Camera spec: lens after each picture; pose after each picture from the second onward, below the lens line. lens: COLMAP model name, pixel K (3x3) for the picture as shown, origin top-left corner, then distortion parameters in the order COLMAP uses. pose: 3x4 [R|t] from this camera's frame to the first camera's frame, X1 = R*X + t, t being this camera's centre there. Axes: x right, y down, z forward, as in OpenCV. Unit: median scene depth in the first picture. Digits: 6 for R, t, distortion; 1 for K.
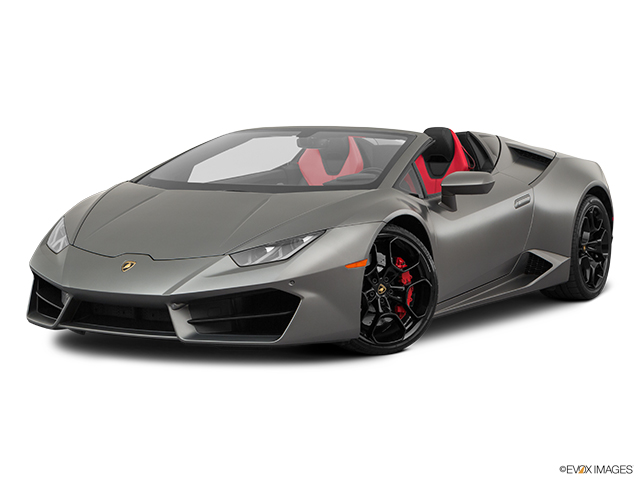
lens RADIAL K [[1196.9, 0, 318.4], [0, 1196.9, 239.0], [0, 0, 1]] dist [-0.108274, 0.000000]
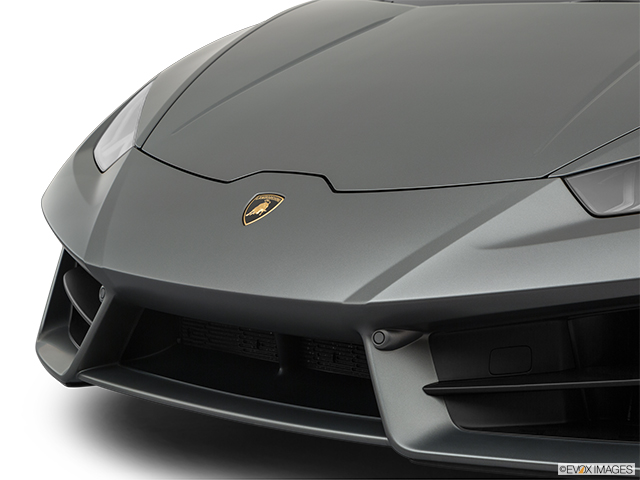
lens RADIAL K [[1768.7, 0, 321.6], [0, 1768.7, 238.0], [0, 0, 1]] dist [0.079201, 0.000000]
pose [[0.967882, 0.015329, -0.250936, -0.017612], [-0.003408, 0.998848, 0.047873, 0.006502], [0.251380, -0.045480, 0.966819, 0.493555]]
